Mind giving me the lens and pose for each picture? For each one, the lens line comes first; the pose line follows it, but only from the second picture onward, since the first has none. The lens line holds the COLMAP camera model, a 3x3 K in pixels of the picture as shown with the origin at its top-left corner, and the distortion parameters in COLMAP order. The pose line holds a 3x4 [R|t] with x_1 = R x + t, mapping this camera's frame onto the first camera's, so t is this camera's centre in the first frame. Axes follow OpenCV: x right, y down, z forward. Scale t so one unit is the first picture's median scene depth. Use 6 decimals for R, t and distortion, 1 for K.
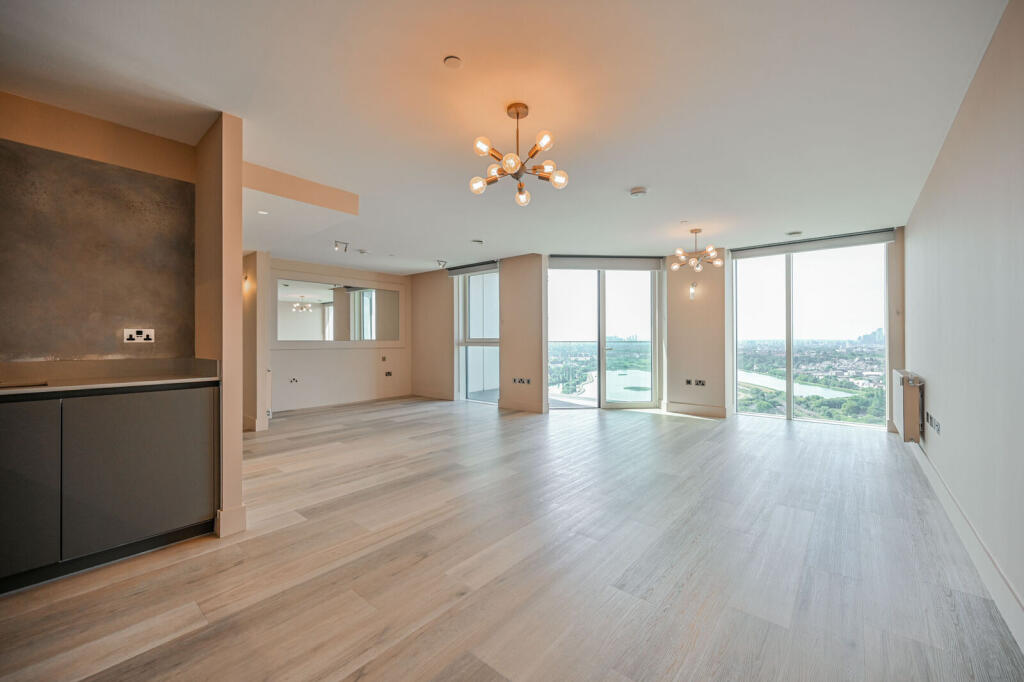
lens RADIAL K [[402.5, 0, 510.4], [0, 402.5, 337.5], [0, 0, 1]] dist [-0.001057, 0.000552]
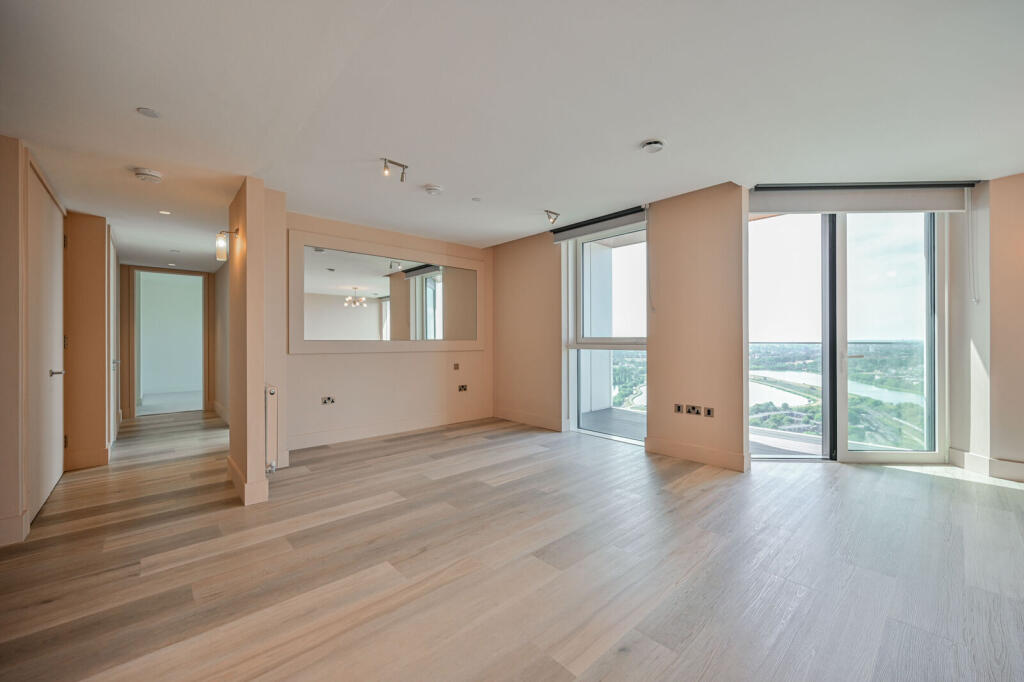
lens RADIAL K [[402.5, 0, 511.8], [0, 402.5, 341.3], [0, 0, 1]] dist [-0.001057, 0.000552]
pose [[0.991580, 0.000945, -0.129494, -0.136130], [0.000119, 0.999966, 0.008206, 0.003489], [0.129497, -0.008152, 0.991546, 0.339213]]
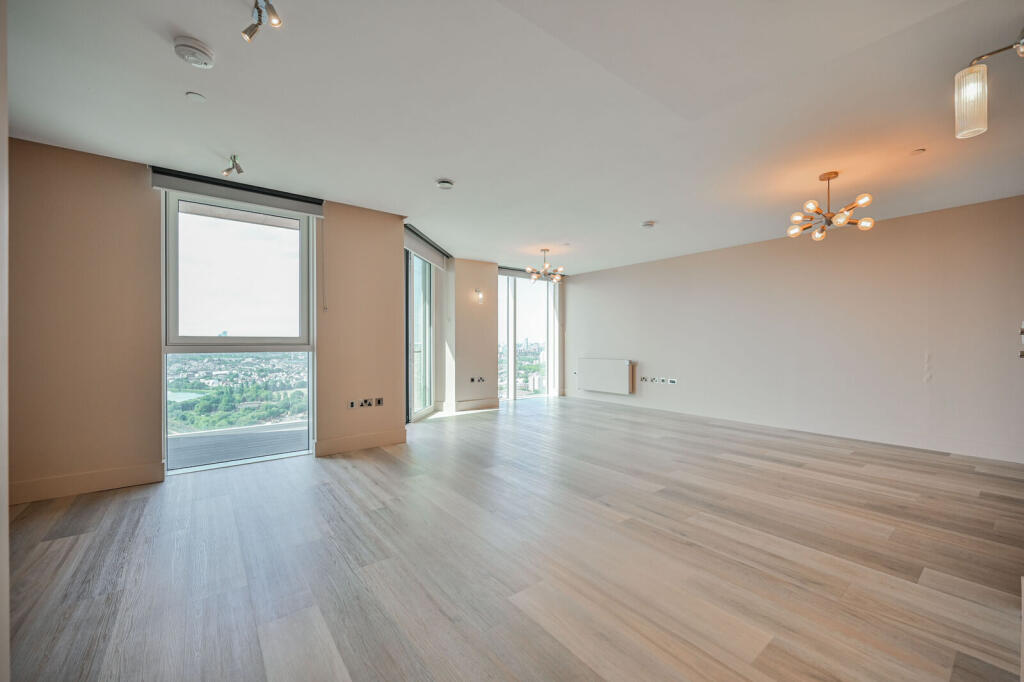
lens RADIAL K [[402.5, 0, 515.2], [0, 402.5, 341.6], [0, 0, 1]] dist [-0.001057, 0.000552]
pose [[0.205251, 0.001296, 0.978709, -0.483218], [-0.006675, 0.999978, 0.000076, 0.006161], [-0.978687, -0.006548, 0.205255, 0.546706]]
